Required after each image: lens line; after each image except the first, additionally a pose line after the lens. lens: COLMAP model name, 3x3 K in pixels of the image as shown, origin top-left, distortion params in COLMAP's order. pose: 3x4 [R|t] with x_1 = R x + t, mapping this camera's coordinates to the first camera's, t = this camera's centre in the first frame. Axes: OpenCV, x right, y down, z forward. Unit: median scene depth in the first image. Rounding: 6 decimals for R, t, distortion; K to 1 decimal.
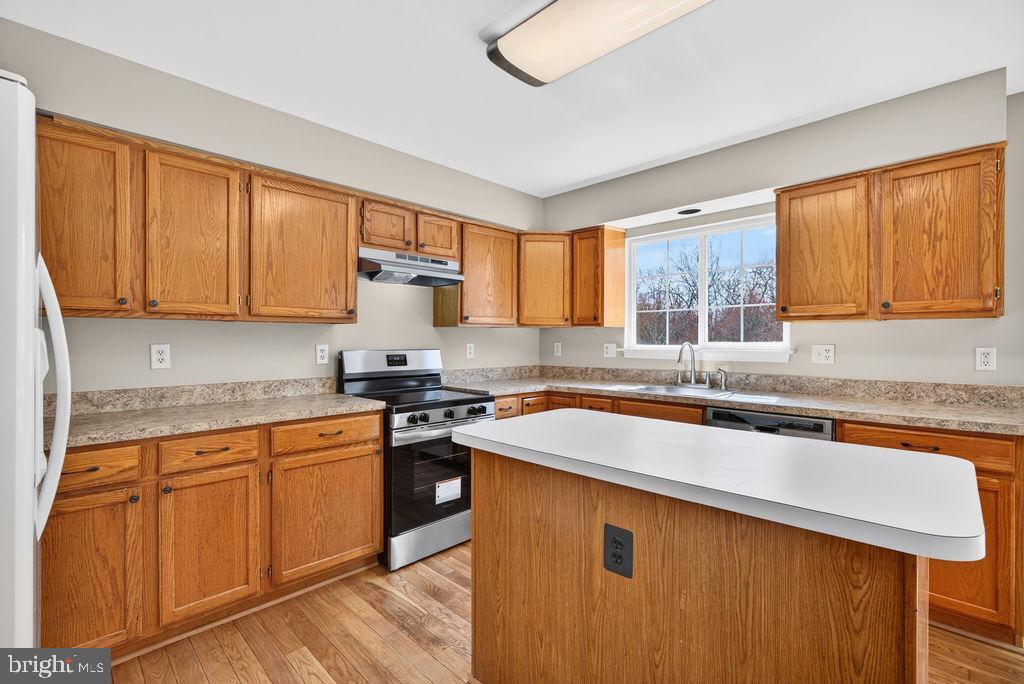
lens RADIAL K [[465.0, 0, 519.7], [0, 465.0, 340.8], [0, 0, 1]] dist [-0.009081, 0.002988]
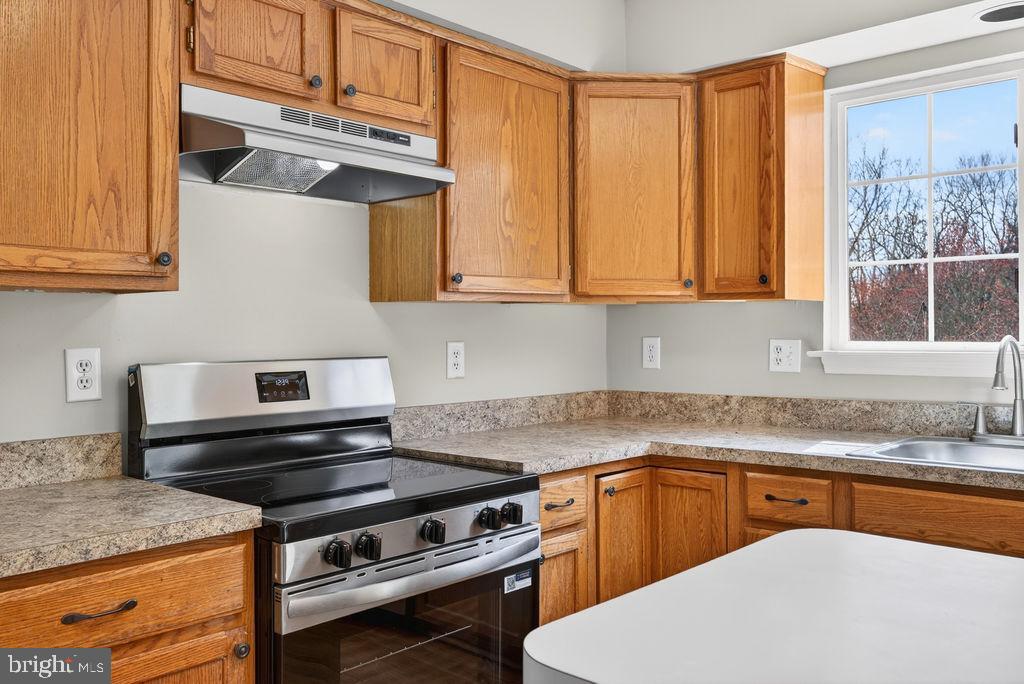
lens RADIAL K [[886.9, 0, 537.9], [0, 886.9, 324.4], [0, 0, 1]] dist [0.005450, -0.012448]
pose [[0.998834, -0.007141, 0.047750, -0.093297], [0.007687, 0.999907, -0.011262, -0.000369], [-0.047665, 0.011616, 0.998796, 0.266889]]
